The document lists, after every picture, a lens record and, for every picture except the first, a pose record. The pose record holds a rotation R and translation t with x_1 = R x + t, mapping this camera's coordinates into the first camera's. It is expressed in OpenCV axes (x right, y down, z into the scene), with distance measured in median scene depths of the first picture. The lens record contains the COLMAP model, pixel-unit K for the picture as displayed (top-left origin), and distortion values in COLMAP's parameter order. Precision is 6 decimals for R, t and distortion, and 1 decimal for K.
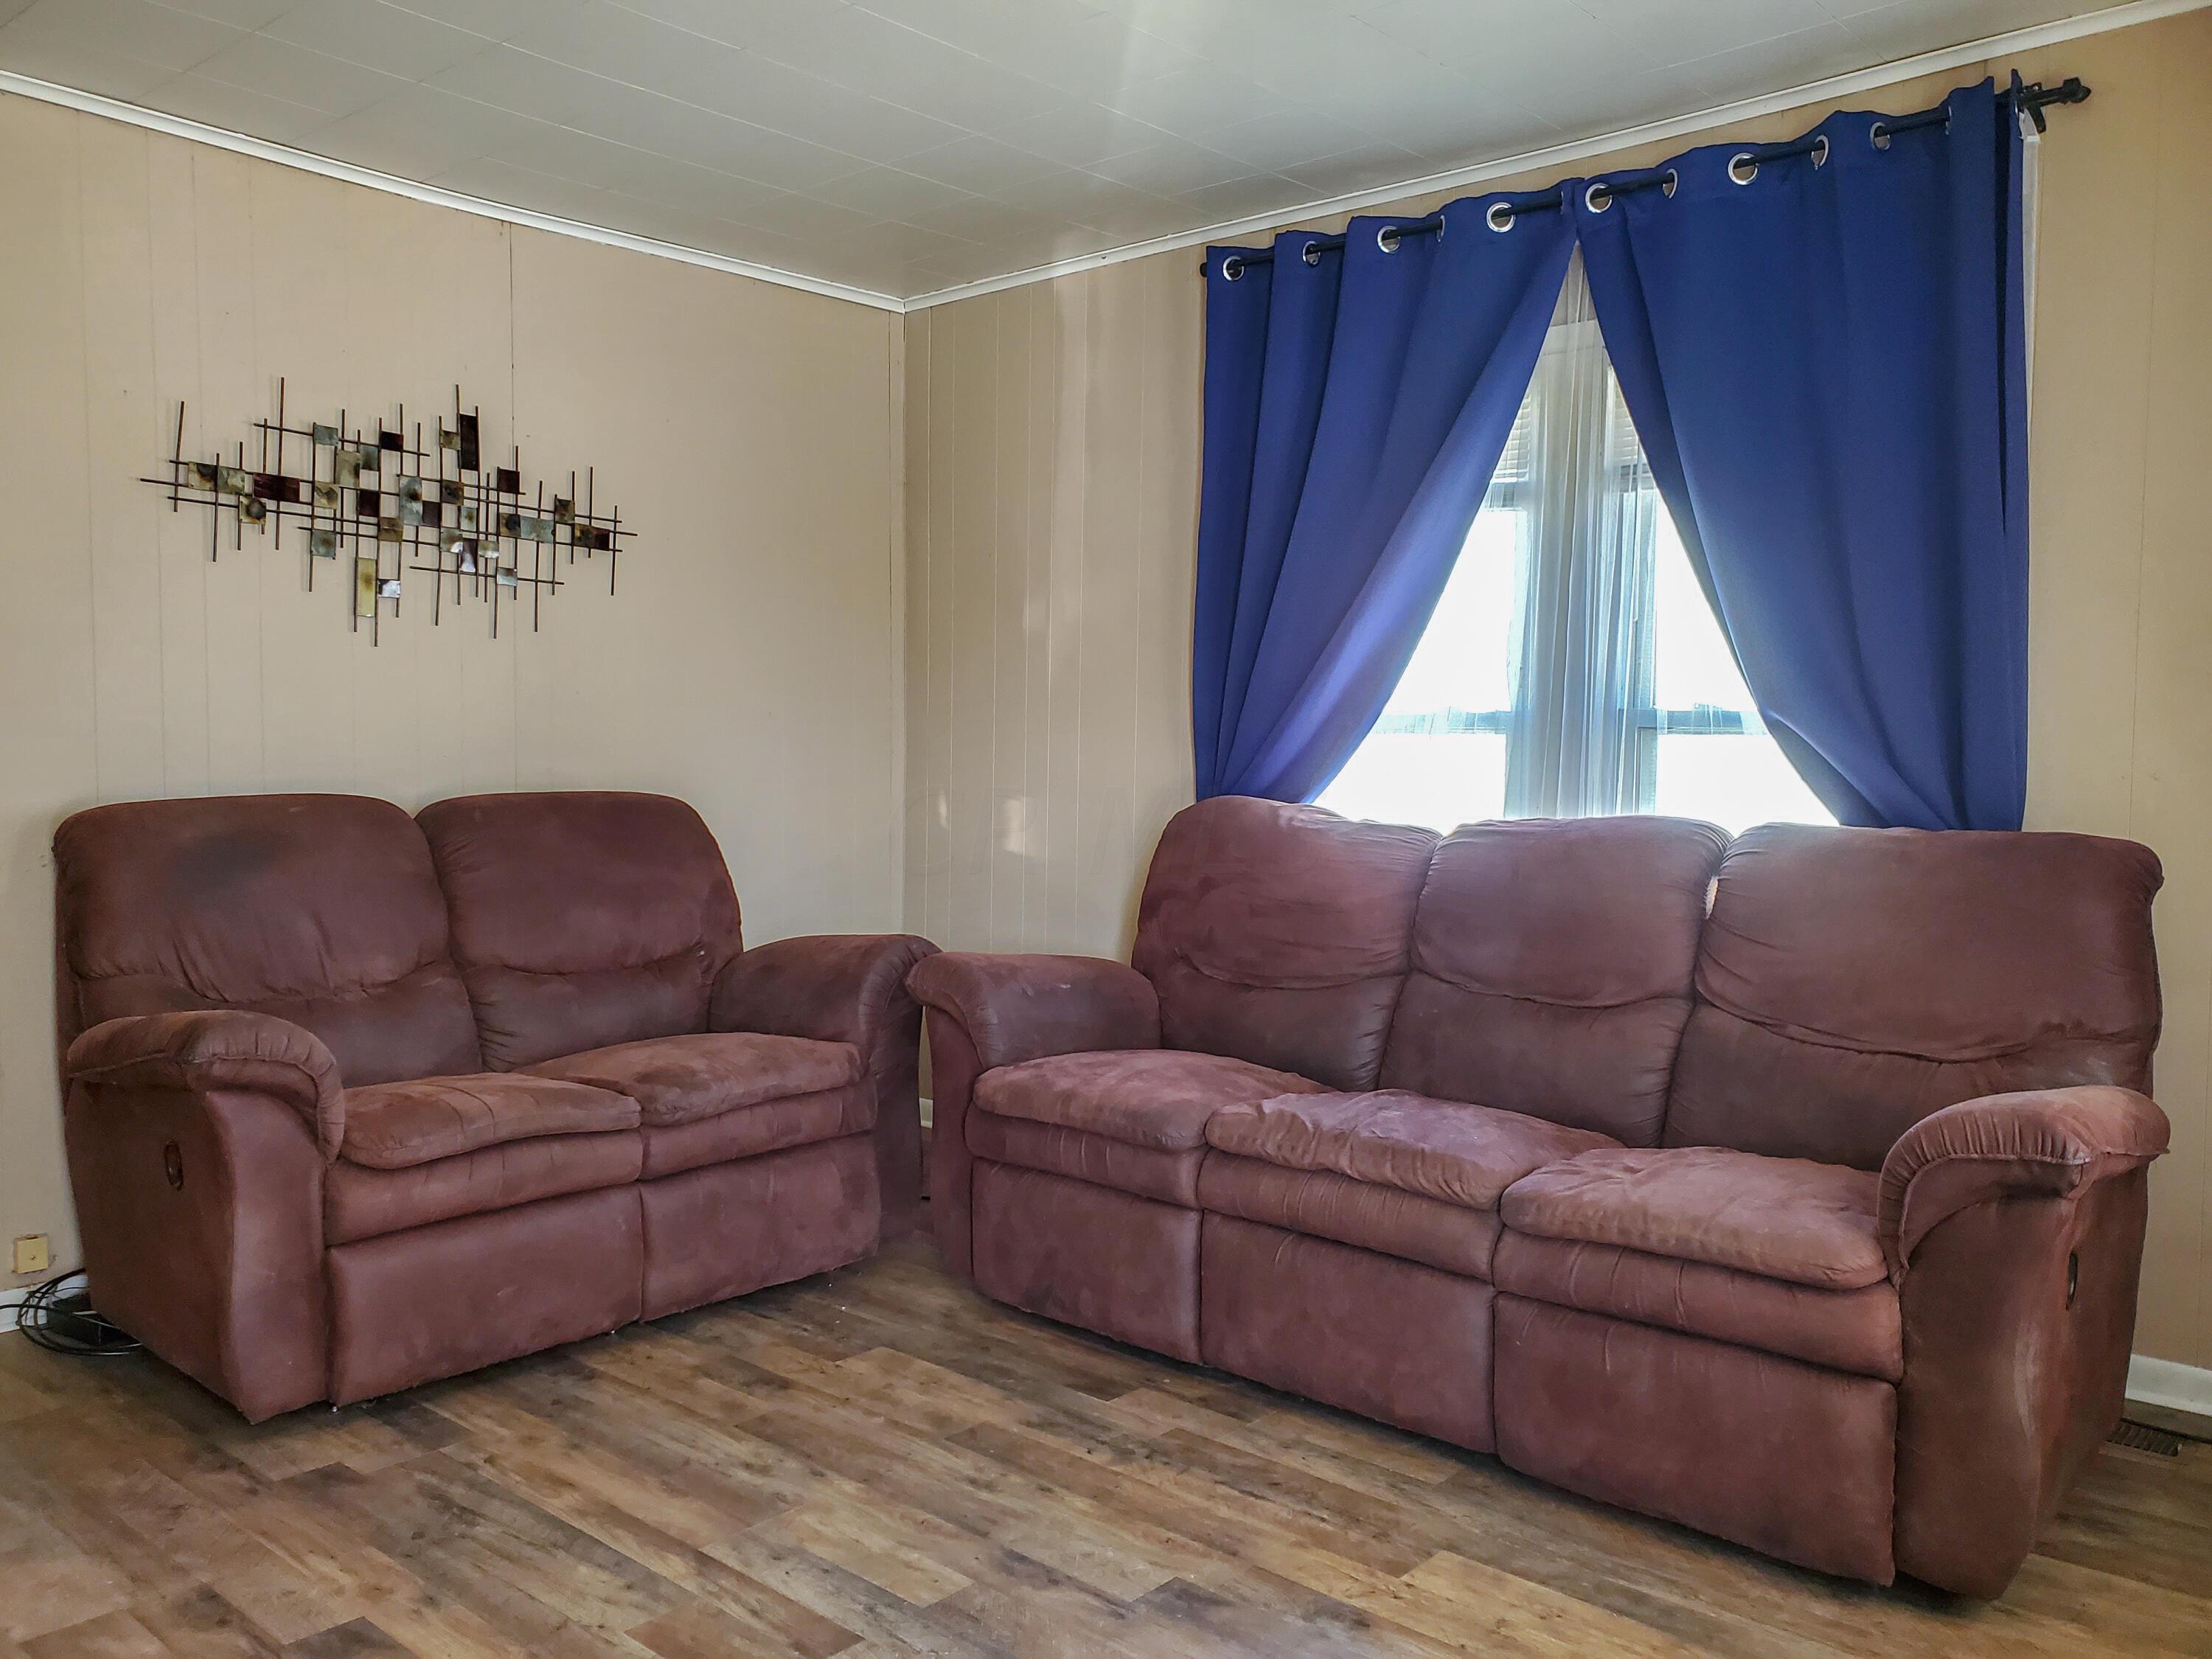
lens RADIAL K [[1749.6, 0, 1100.6], [0, 1749.6, 836.6], [0, 0, 1]] dist [0.017187, 0.002214]
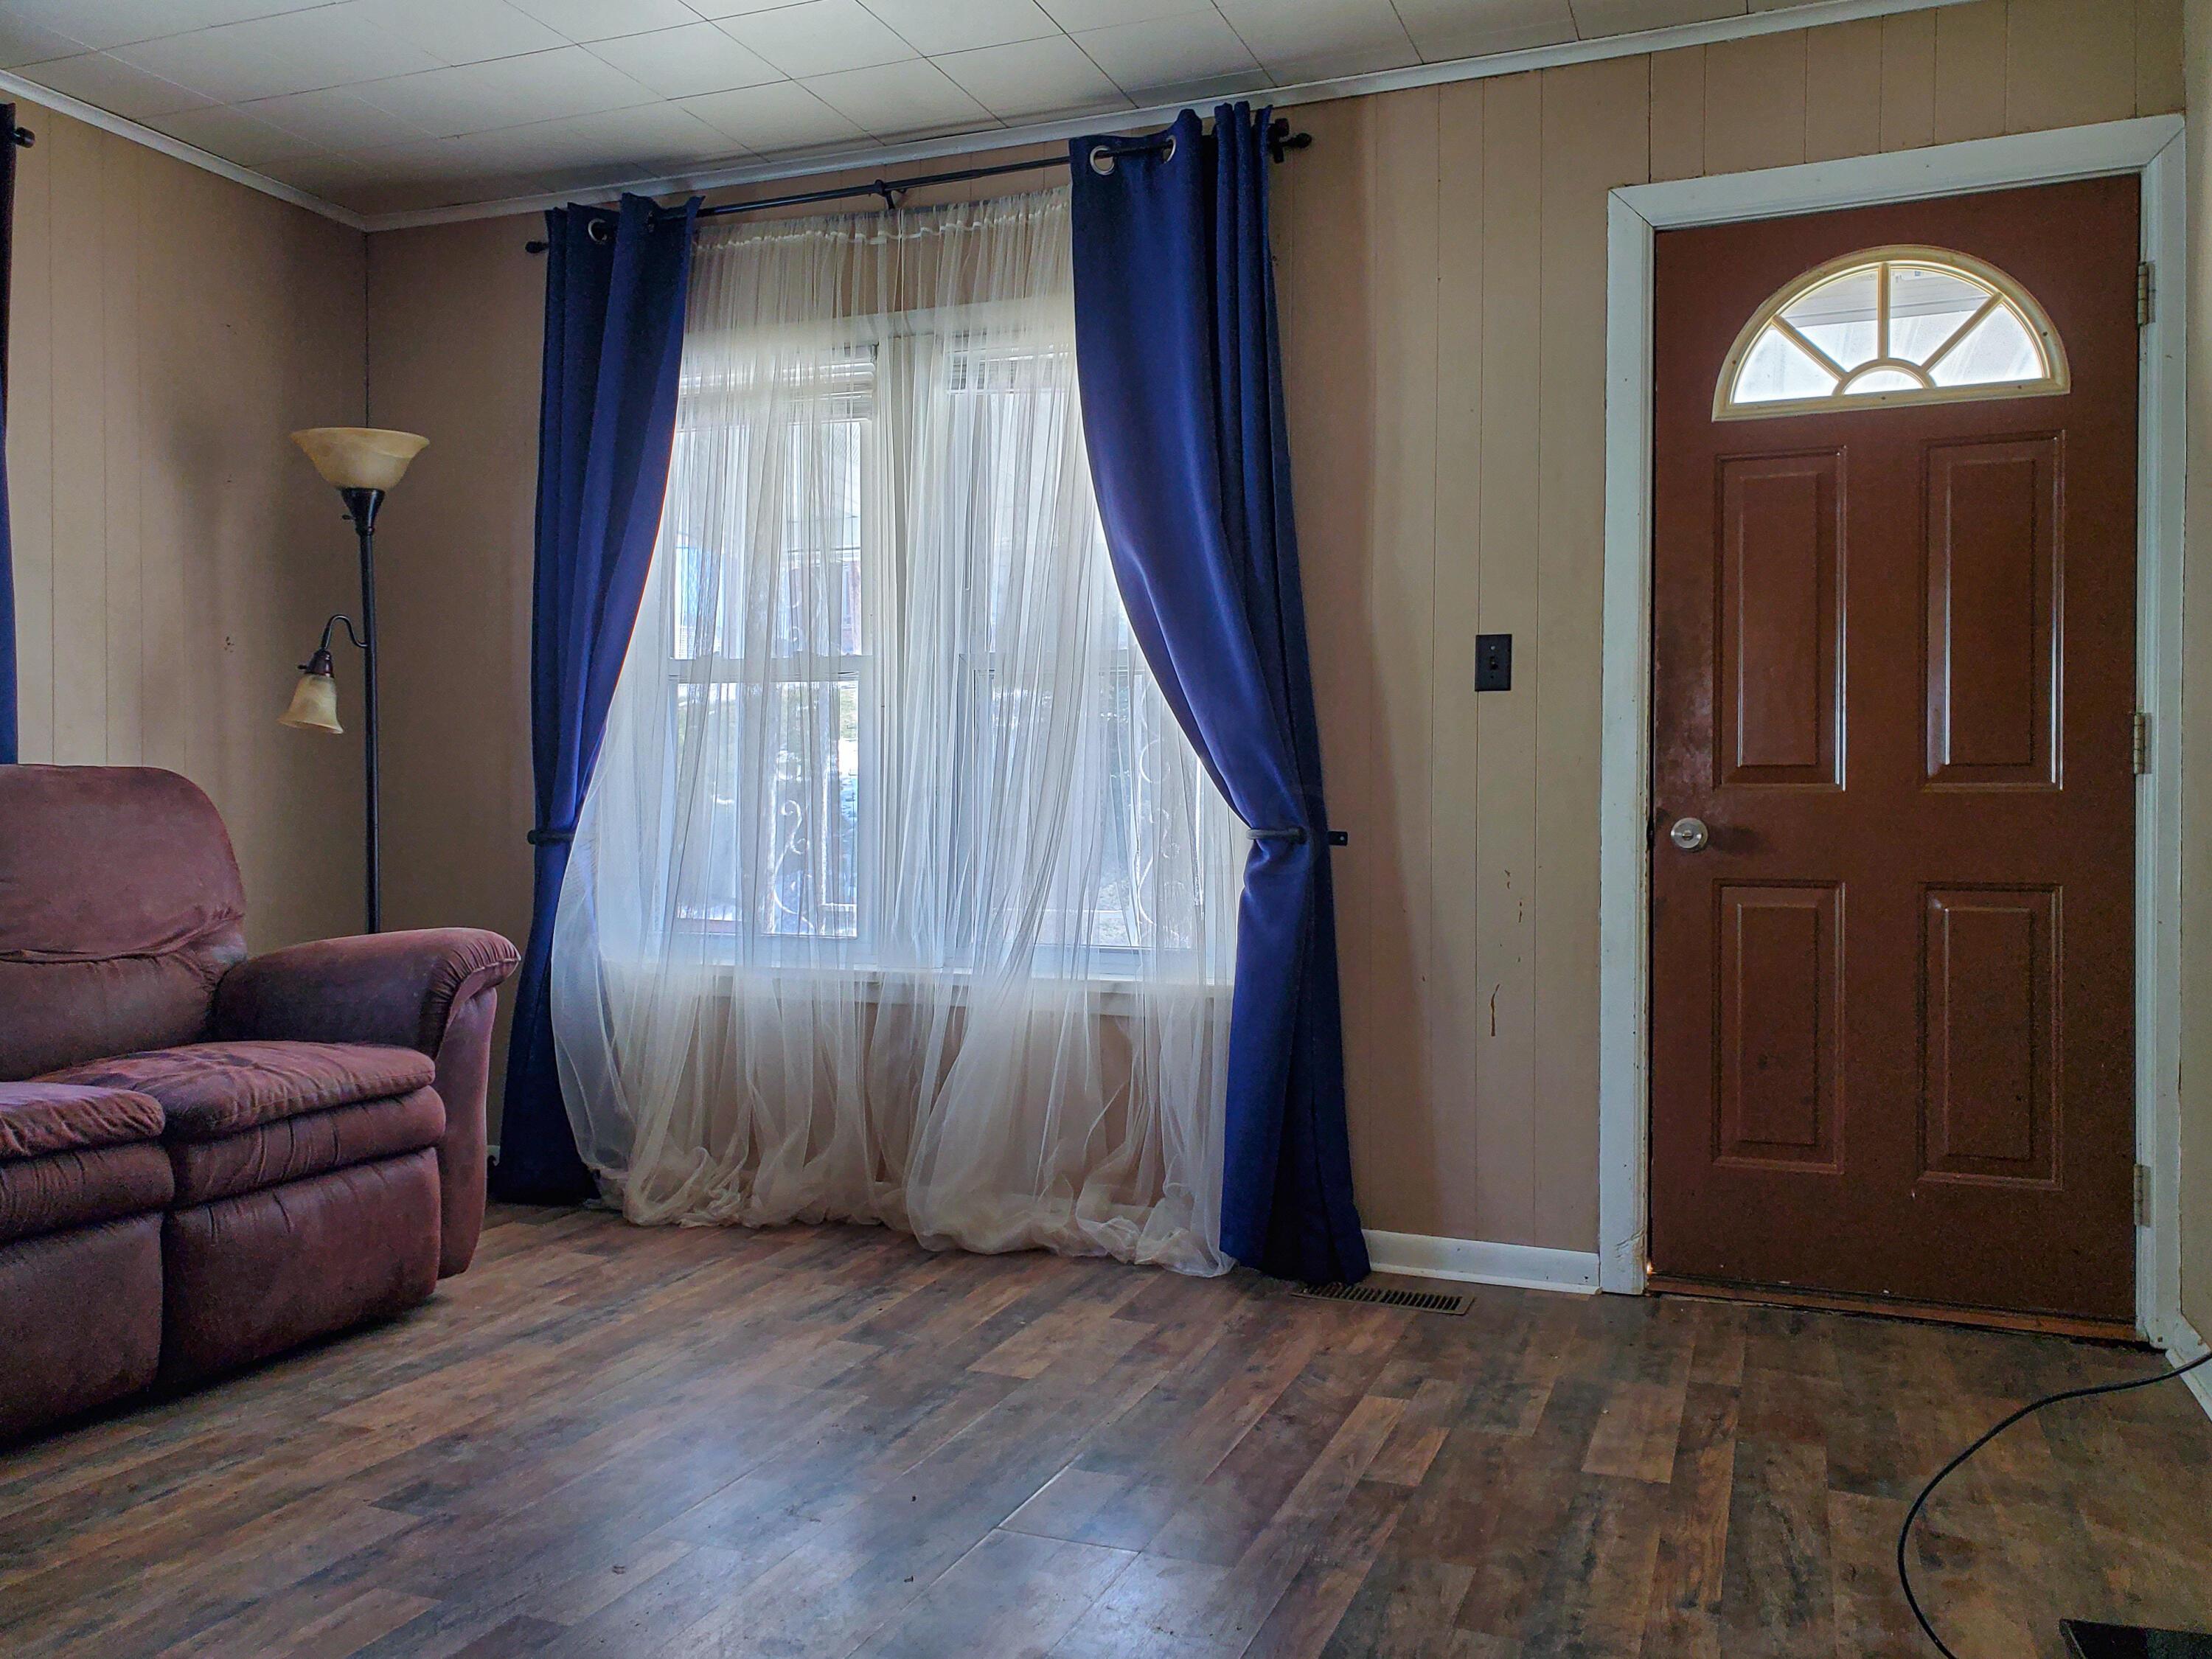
lens RADIAL K [[1749.6, 0, 1102.6], [0, 1749.6, 826.5], [0, 0, 1]] dist [0.017187, 0.002214]
pose [[-0.371780, -0.003519, 0.928314, -0.973641], [0.038069, 0.999094, 0.019034, 0.045428], [-0.927540, 0.042416, -0.371310, 0.942335]]
